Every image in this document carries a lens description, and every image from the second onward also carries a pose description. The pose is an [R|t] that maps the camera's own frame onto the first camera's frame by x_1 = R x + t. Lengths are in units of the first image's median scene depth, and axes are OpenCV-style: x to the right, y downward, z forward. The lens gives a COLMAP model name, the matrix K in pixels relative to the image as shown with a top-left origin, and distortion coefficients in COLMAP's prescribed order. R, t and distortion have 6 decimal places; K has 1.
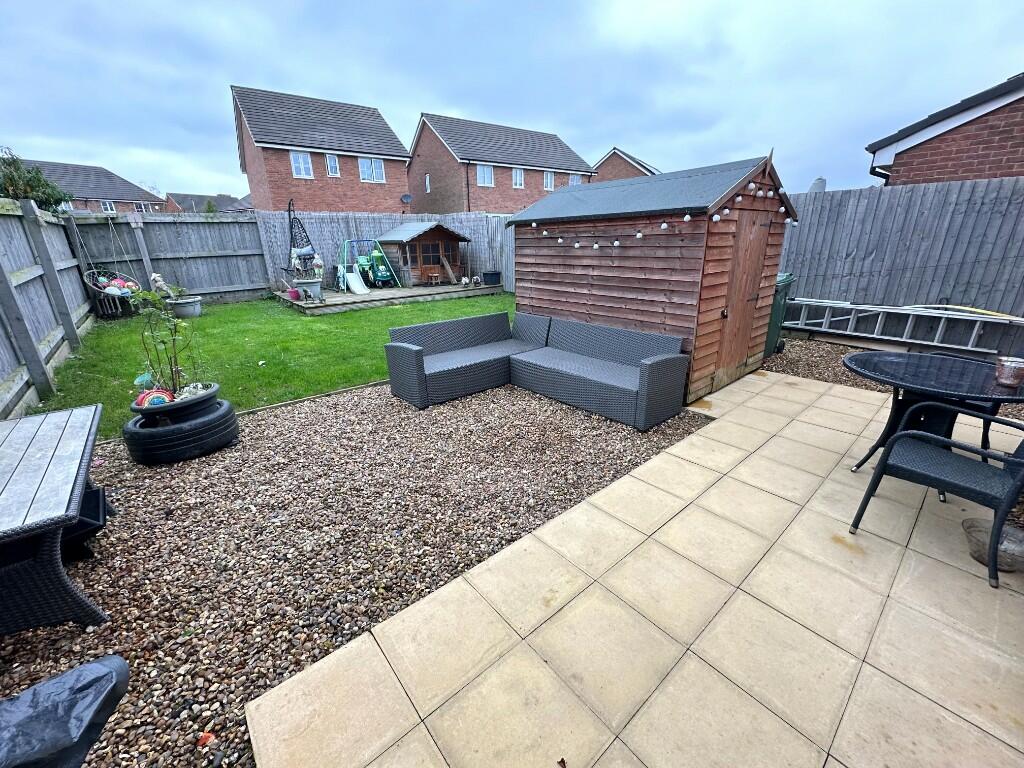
lens RADIAL K [[408.7, 0, 512.6], [0, 408.7, 382.8], [0, 0, 1]] dist [-0.001573, -0.000232]
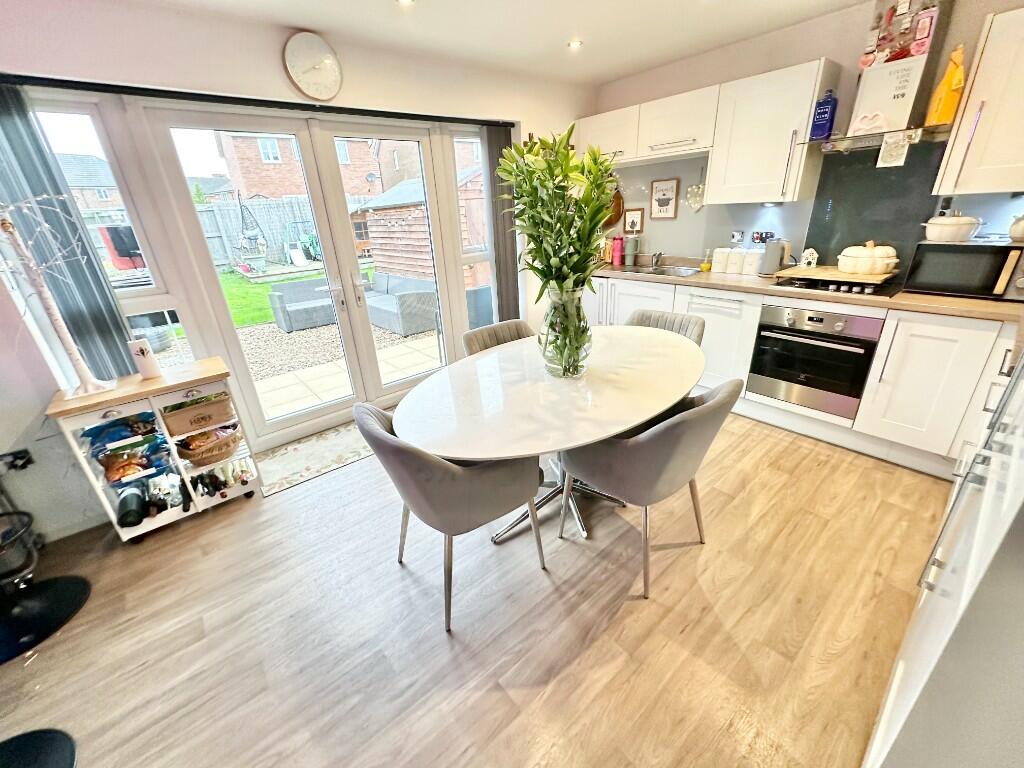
lens RADIAL K [[408.7, 0, 512.6], [0, 408.7, 382.8], [0, 0, 1]] dist [-0.001573, -0.000232]
pose [[0.999304, -0.031807, -0.019502, 0.266867], [0.033007, 0.997360, 0.064683, 0.072669], [0.017393, -0.065282, 0.997715, -0.236353]]
